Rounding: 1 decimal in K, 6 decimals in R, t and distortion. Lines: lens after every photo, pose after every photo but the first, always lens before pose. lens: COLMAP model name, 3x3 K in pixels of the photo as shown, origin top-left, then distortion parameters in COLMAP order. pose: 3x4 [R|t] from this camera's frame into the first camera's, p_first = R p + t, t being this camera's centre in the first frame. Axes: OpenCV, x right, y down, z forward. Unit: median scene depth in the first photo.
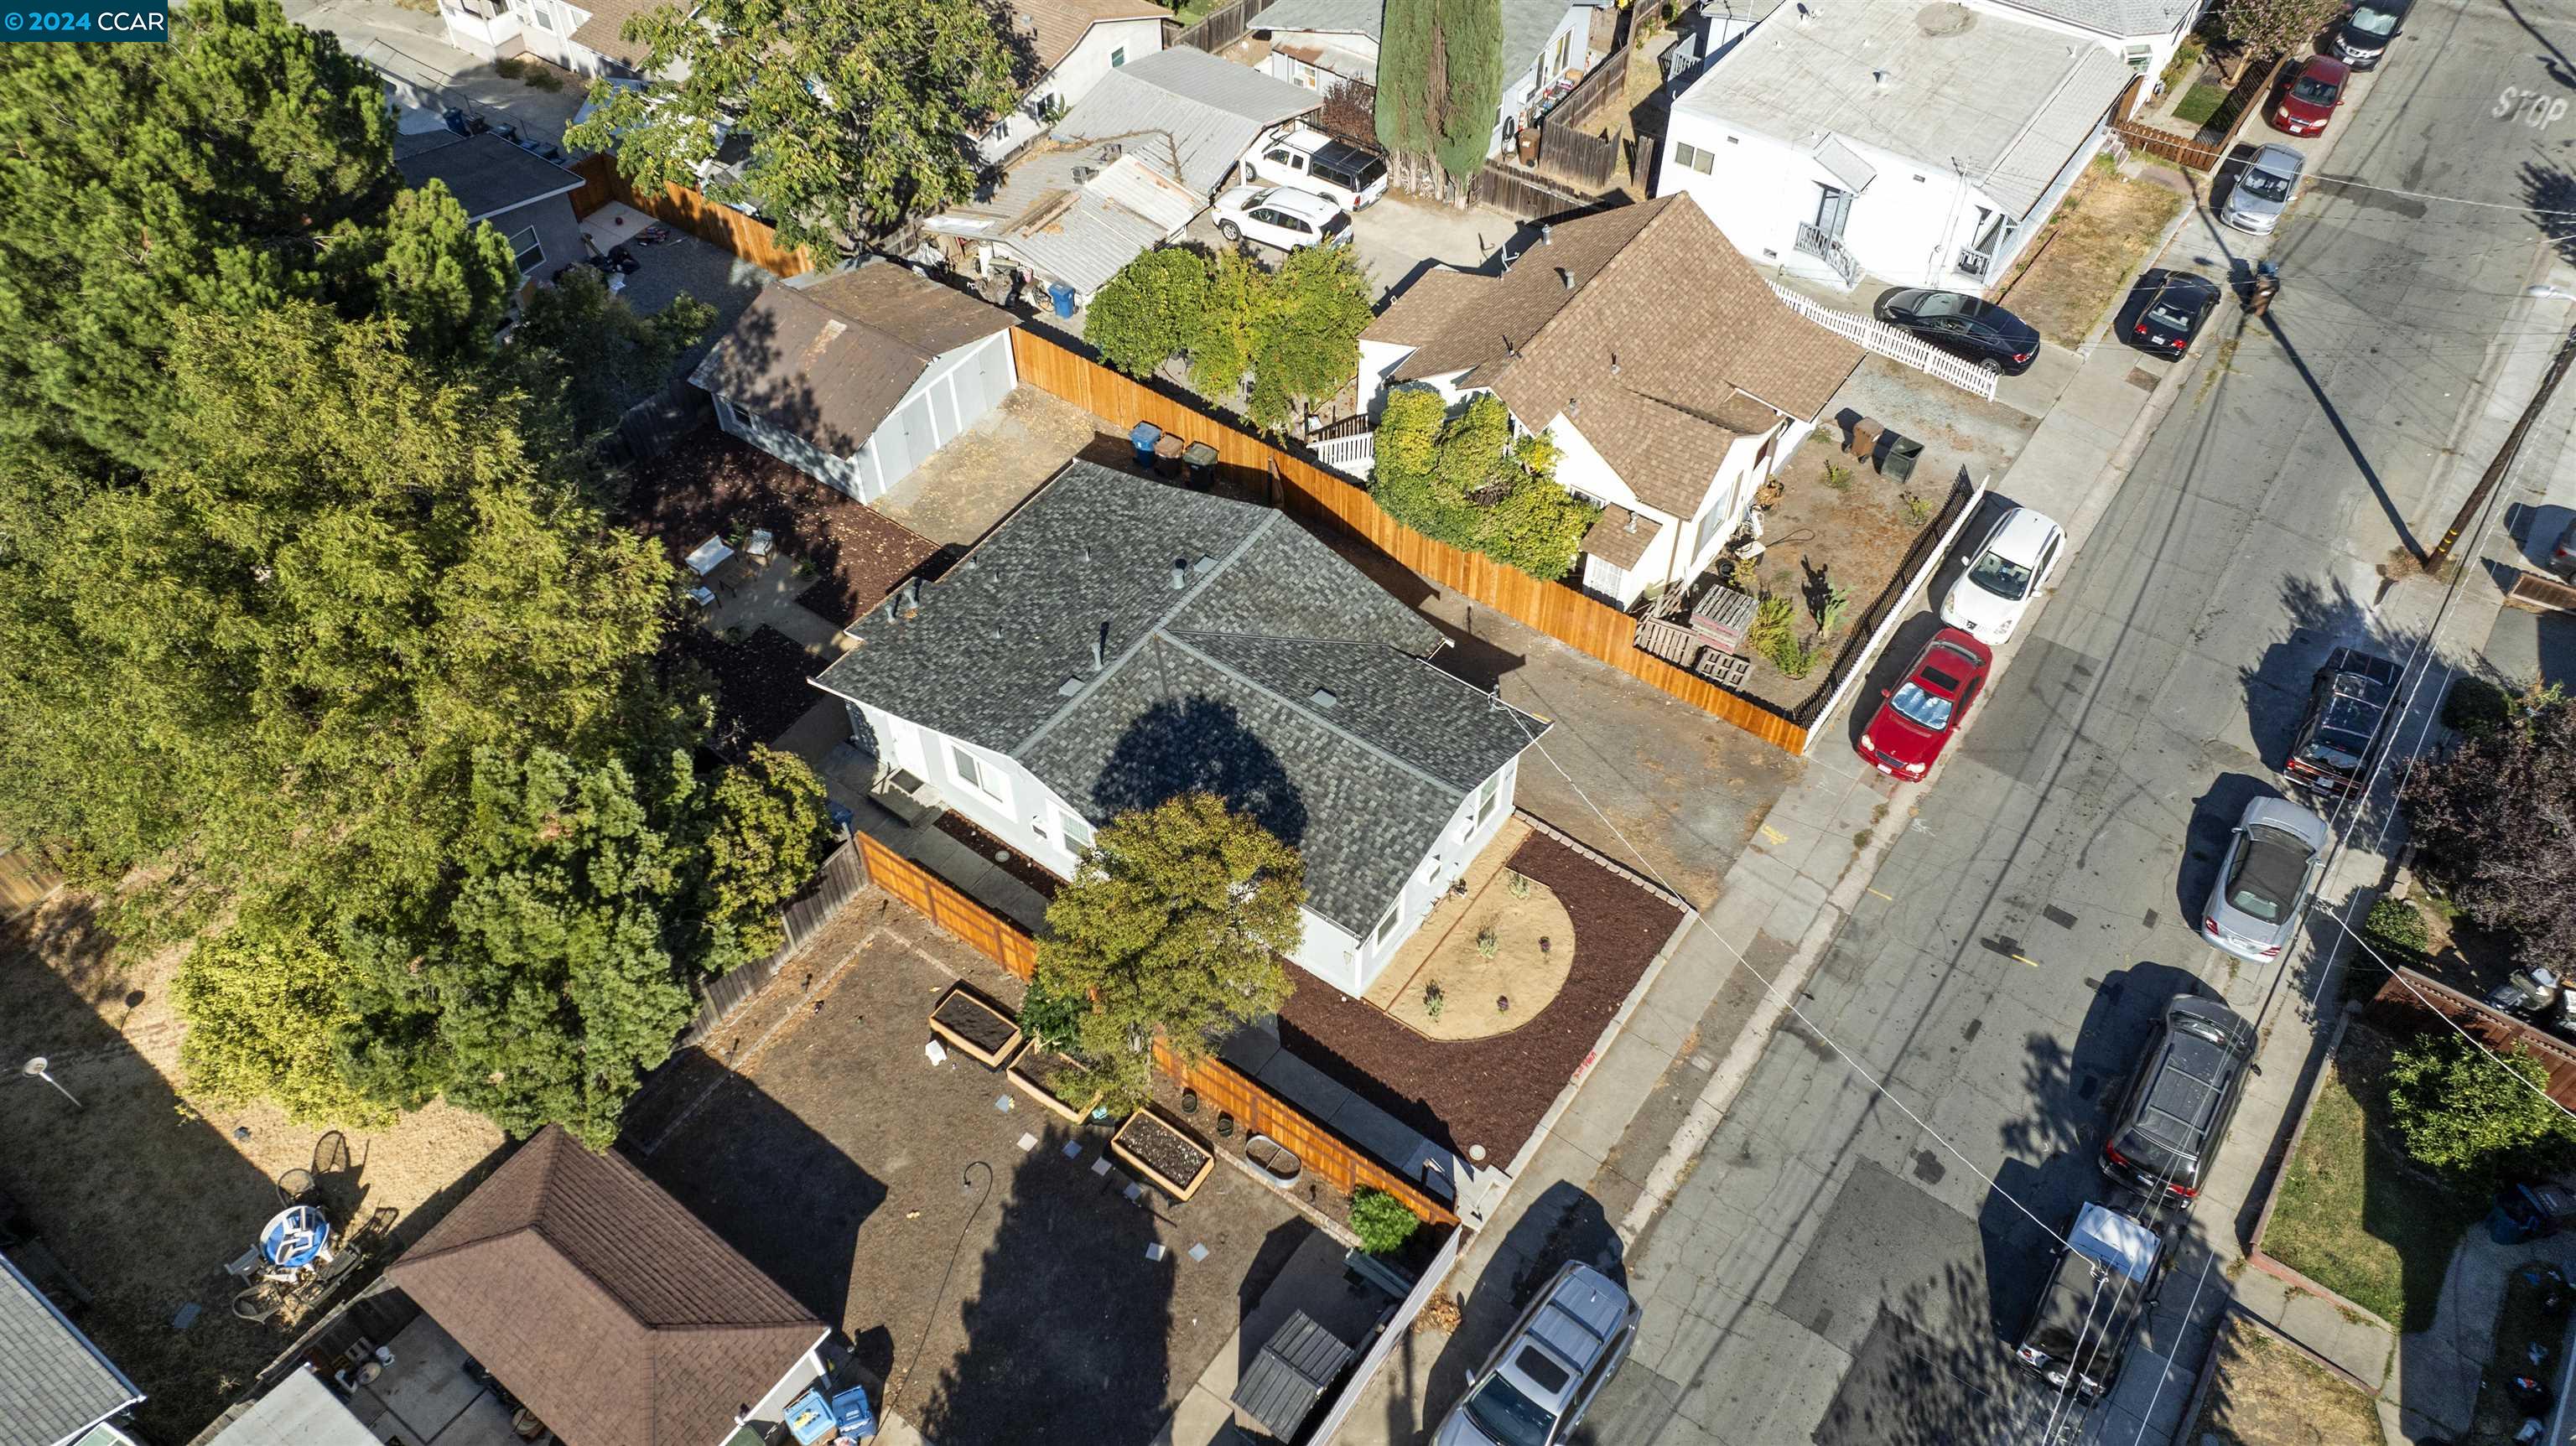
lens RADIAL K [[1794.9, 0, 1269.3], [0, 1794.9, 721.0], [0, 0, 1]] dist [-0.017451, -0.009397]
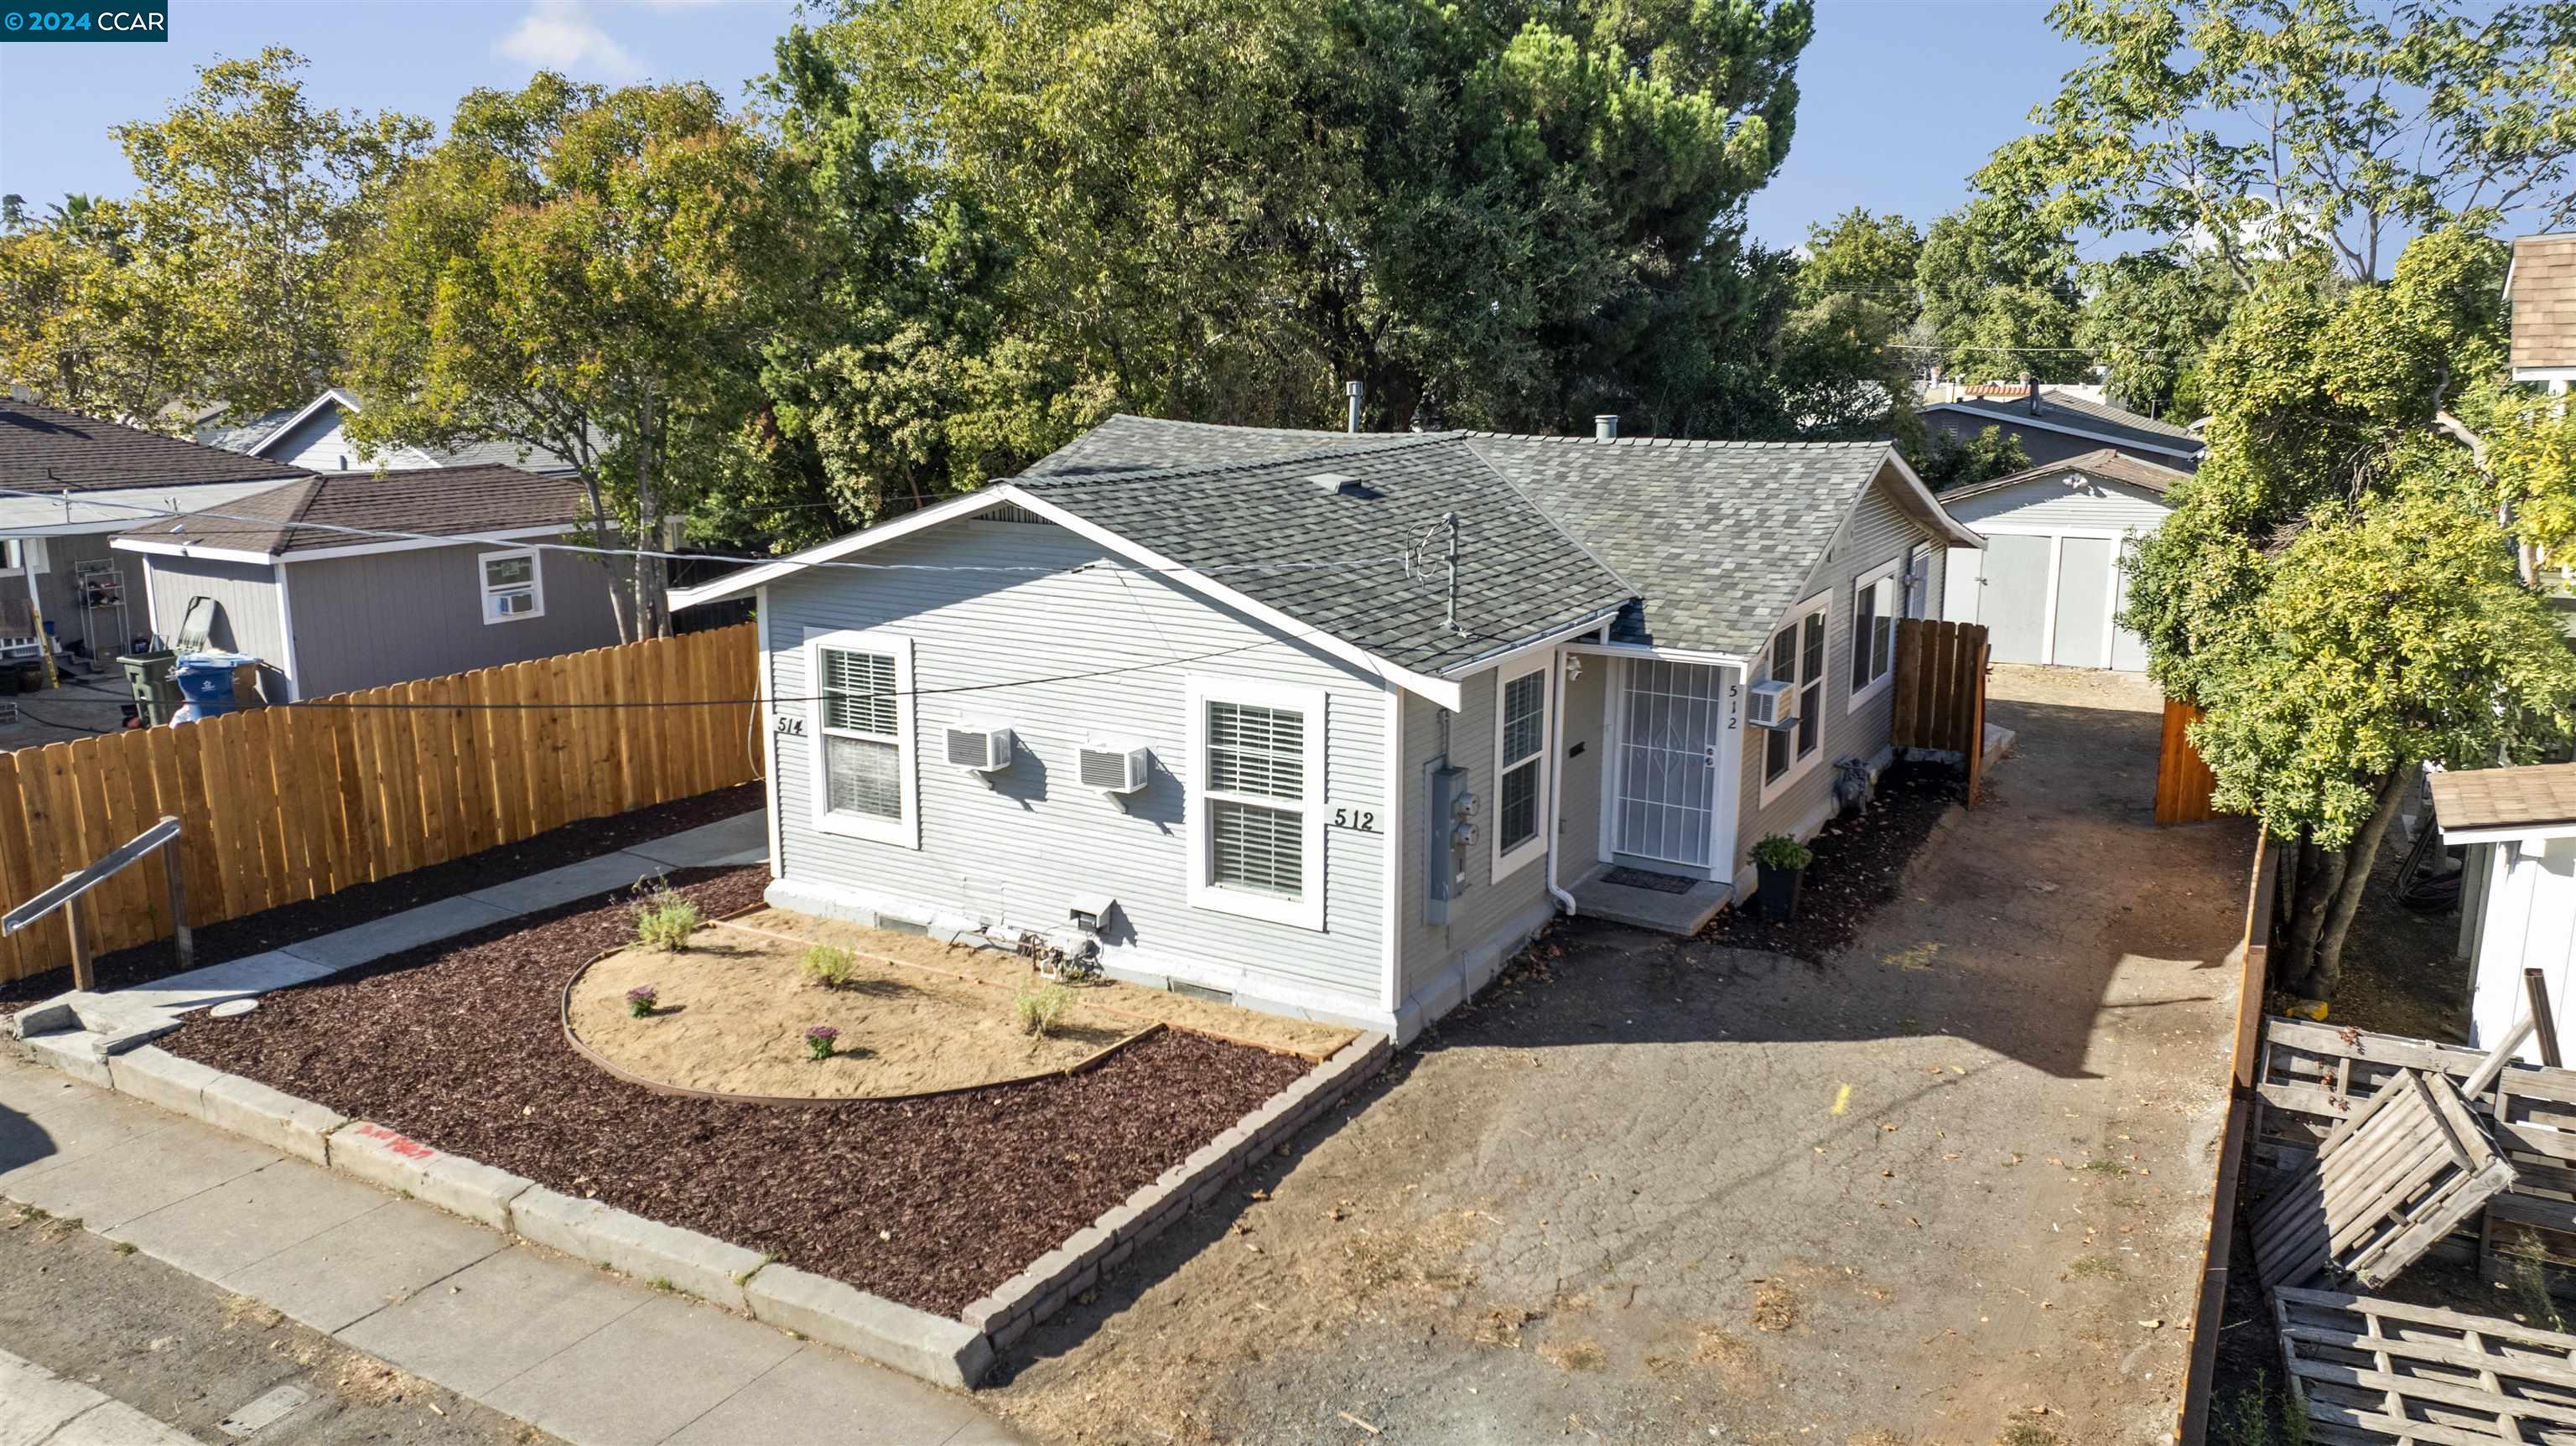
lens RADIAL K [[1808.0, 0, 1282.0], [0, 1808.0, 718.4], [0, 0, 1]] dist [-0.028392, 0.026679]
pose [[0.108288, 0.215852, -0.970403, 0.476822], [-0.746835, 0.661933, 0.063897, 0.006996], [0.656134, 0.717811, 0.232885, 0.965964]]
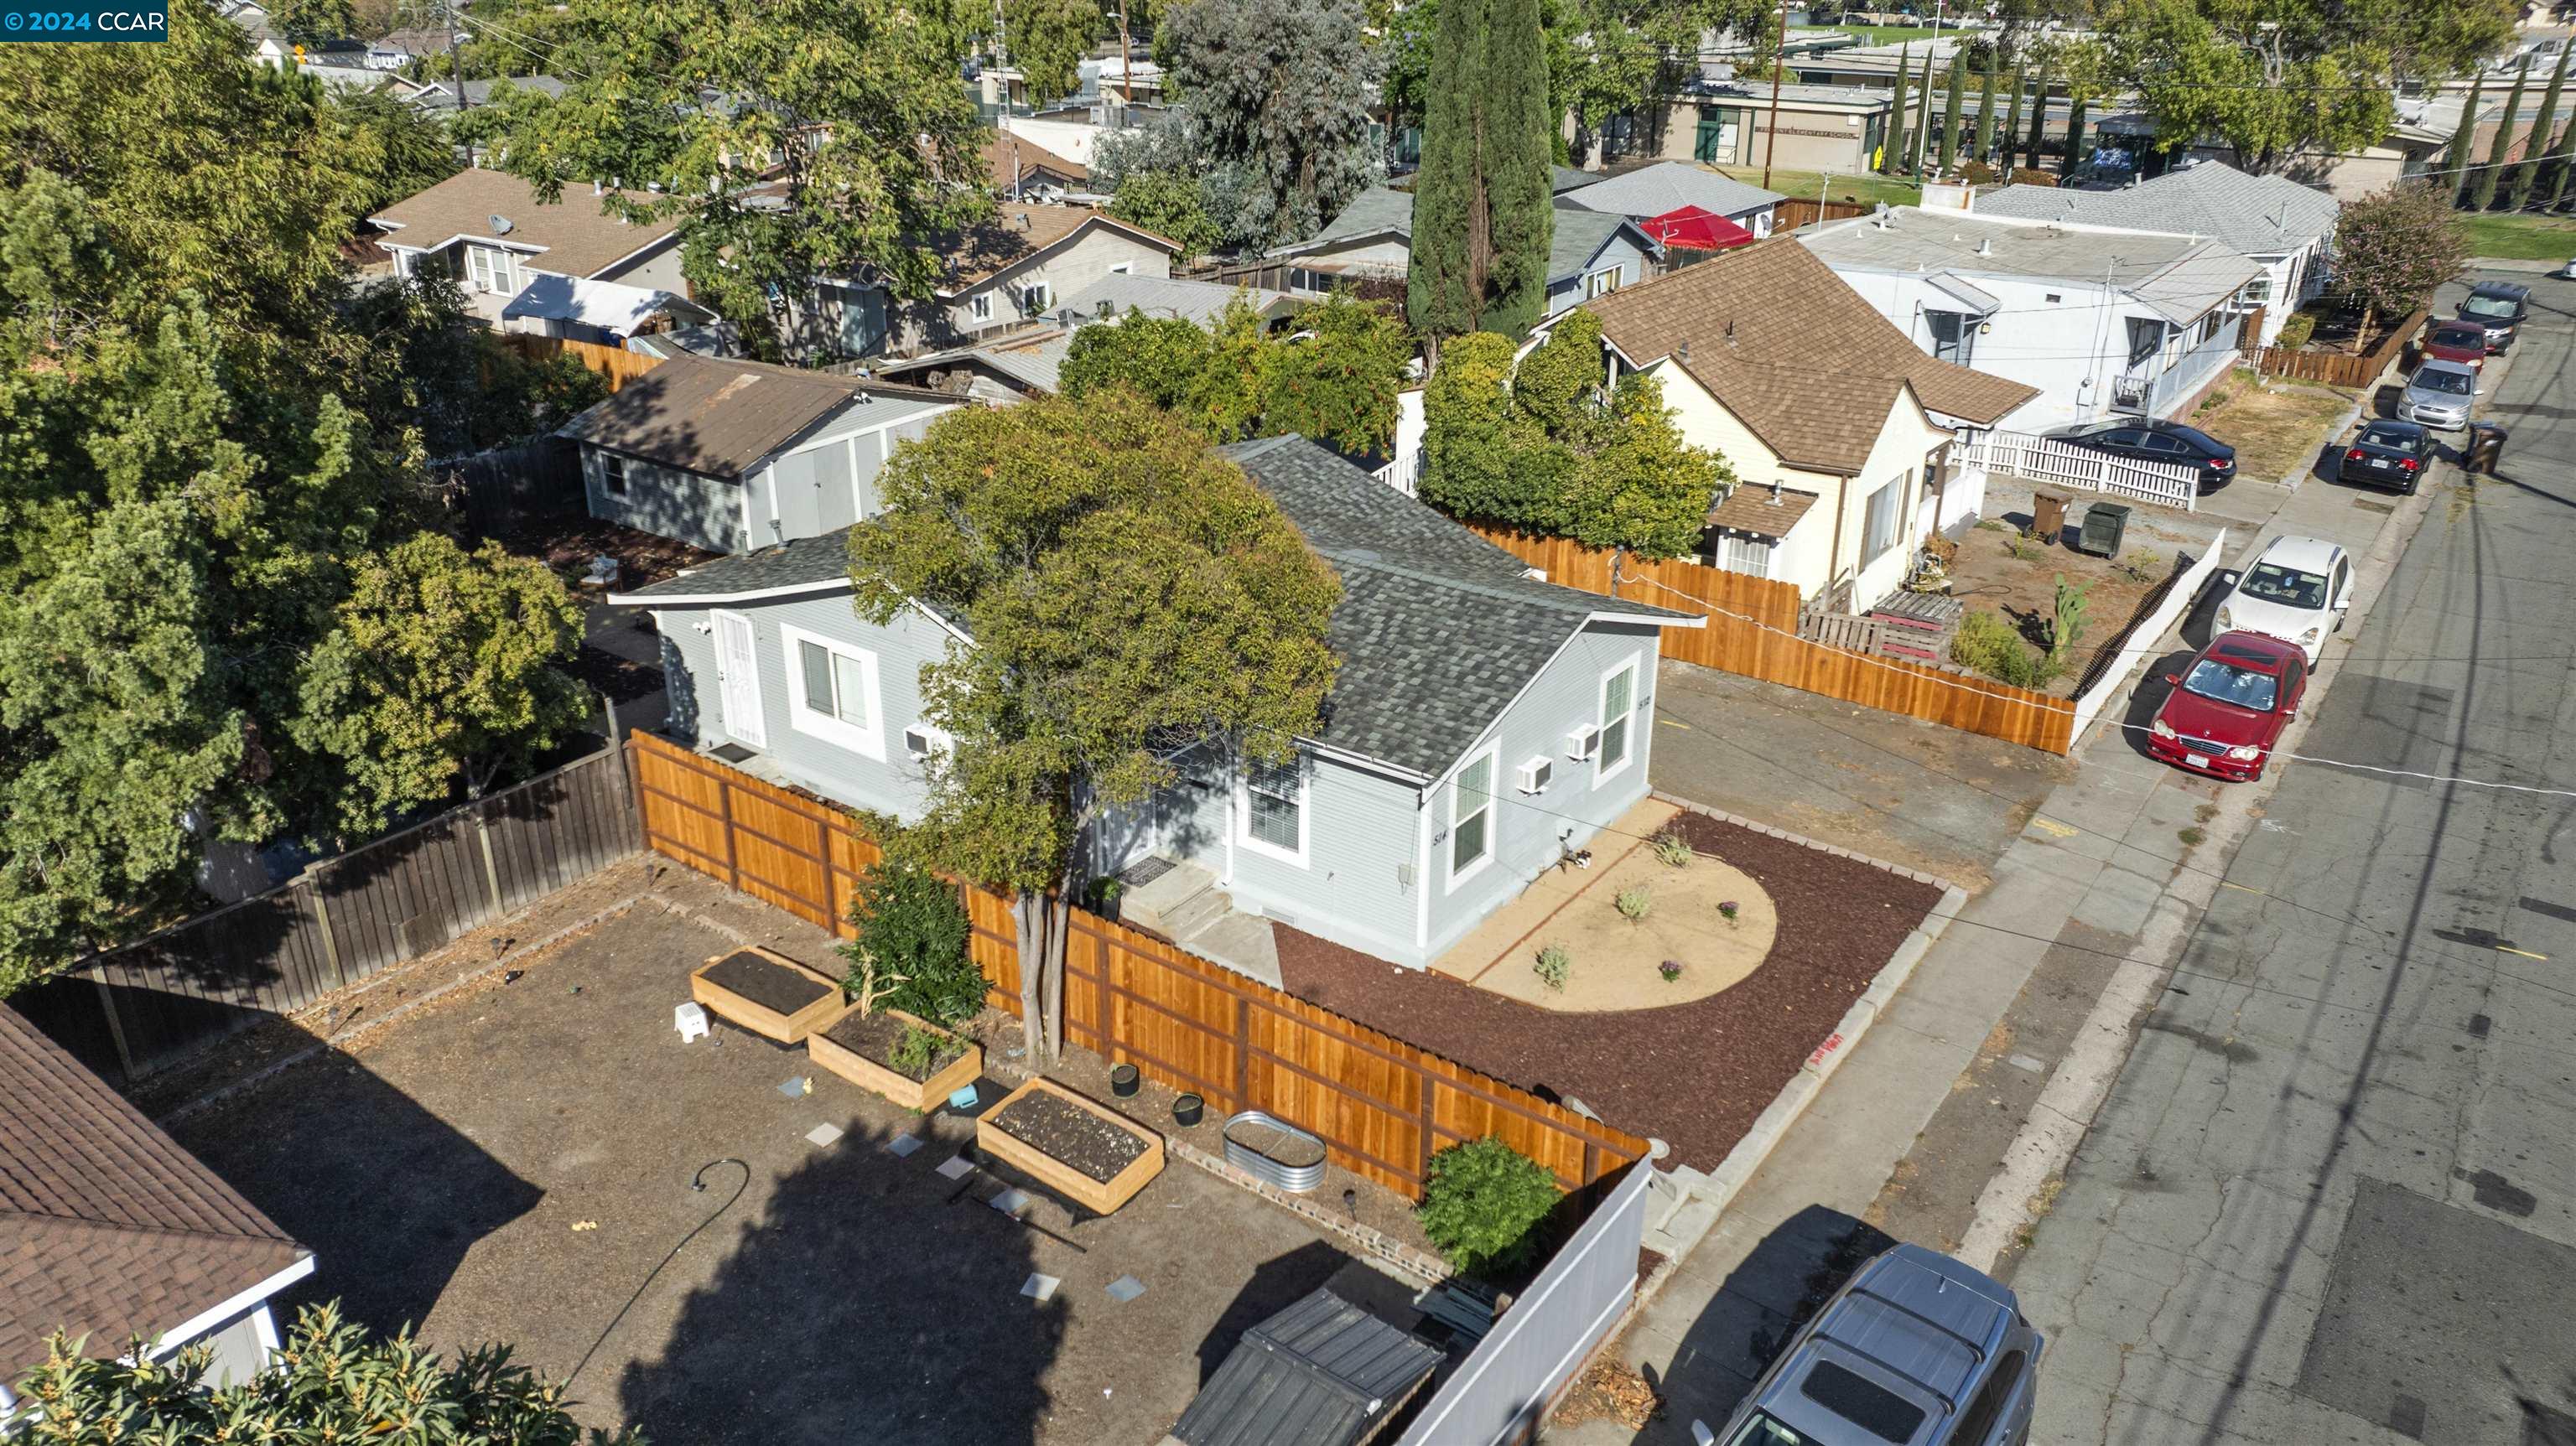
lens RADIAL K [[1798.2, 0, 1284.1], [0, 1798.2, 725.0], [0, 0, 1]] dist [-0.012365, -0.003085]
pose [[0.999879, 0.015560, -0.000618, 0.002991], [-0.014388, 0.907940, -0.418854, 0.336340], [-0.005956, 0.418812, 0.908054, 0.436117]]
